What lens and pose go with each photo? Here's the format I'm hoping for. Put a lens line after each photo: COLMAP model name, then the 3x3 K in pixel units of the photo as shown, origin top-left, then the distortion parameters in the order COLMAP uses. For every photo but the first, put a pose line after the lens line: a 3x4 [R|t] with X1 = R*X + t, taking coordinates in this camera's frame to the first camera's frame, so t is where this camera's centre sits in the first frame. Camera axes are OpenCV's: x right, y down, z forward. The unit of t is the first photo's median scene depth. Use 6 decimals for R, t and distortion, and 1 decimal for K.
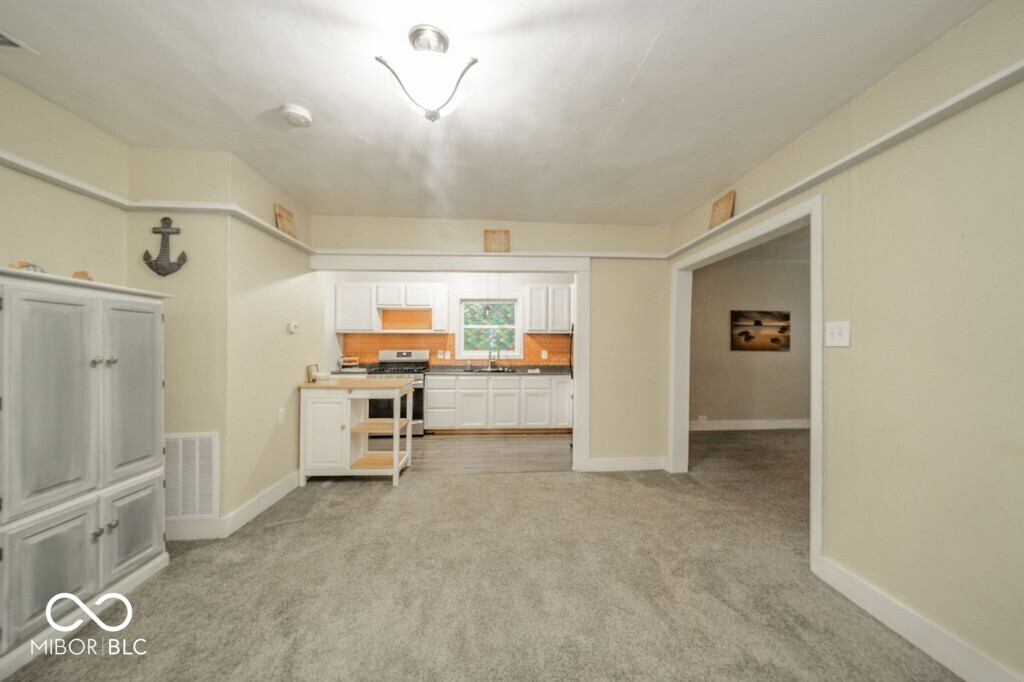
lens RADIAL K [[377.2, 0, 512.0], [0, 377.2, 341.0], [0, 0, 1]] dist [-0.000561, -0.000038]
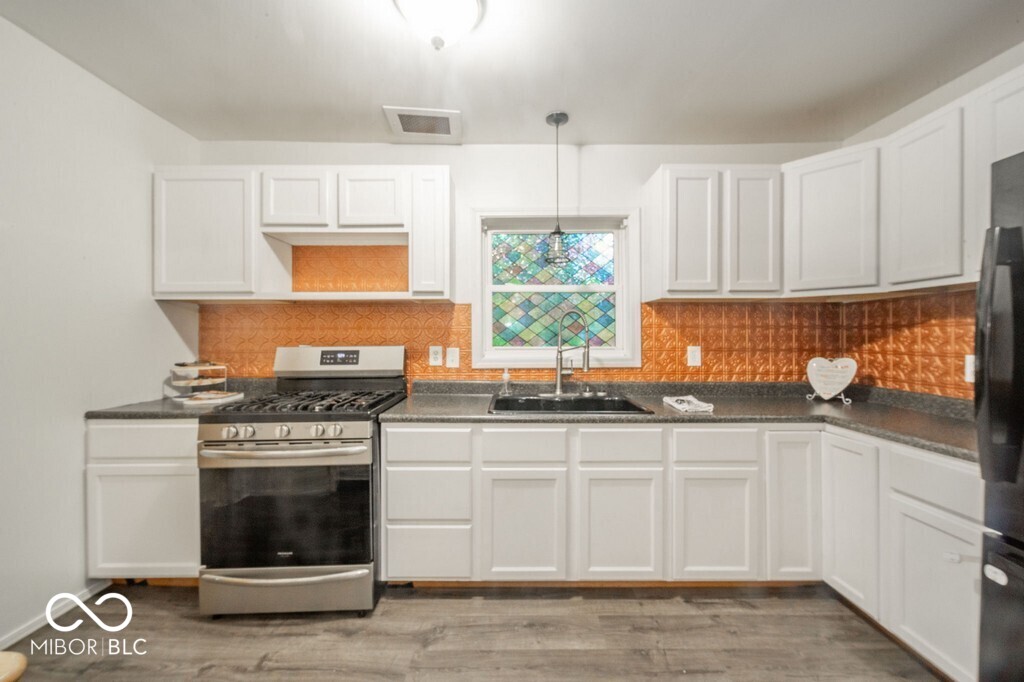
lens RADIAL K [[377.2, 0, 512.0], [0, 377.2, 341.0], [0, 0, 1]] dist [-0.000561, -0.000038]
pose [[0.998576, -0.002917, -0.053269, -0.087253], [0.003827, 0.999848, 0.016987, 0.012974], [0.053211, -0.017167, 0.998436, 0.610298]]
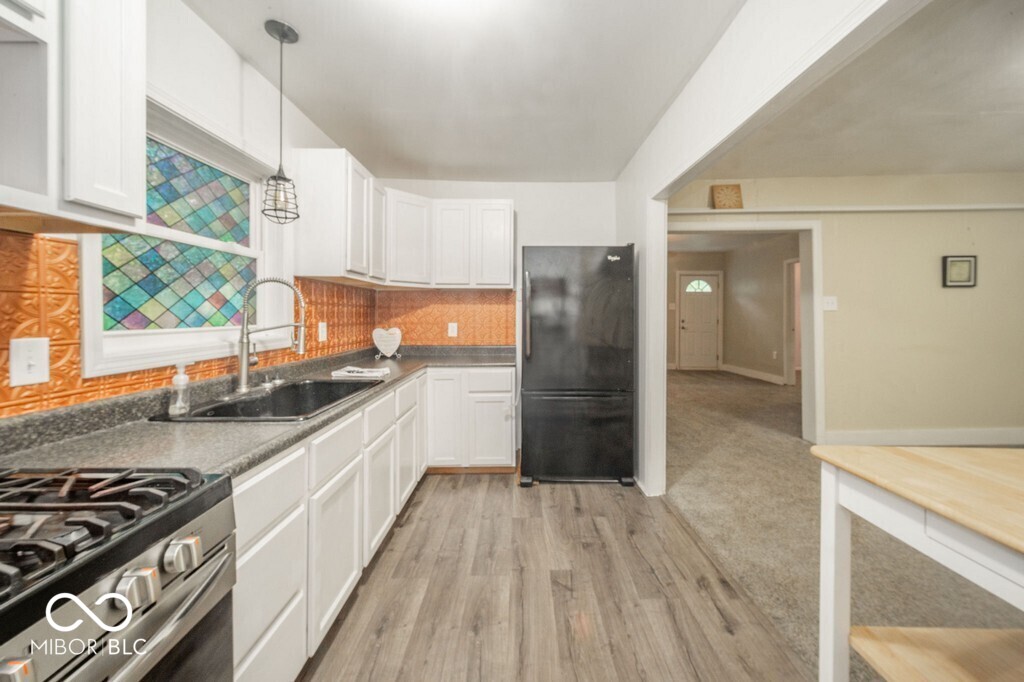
lens RADIAL K [[390.7, 0, 516.5], [0, 390.7, 315.1], [0, 0, 1]] dist [-0.000001, -0.000003]
pose [[0.051855, -0.004568, 0.998644, -0.343425], [-0.010215, 0.999935, 0.005104, 0.013574], [-0.998602, -0.010465, 0.051805, 0.781768]]
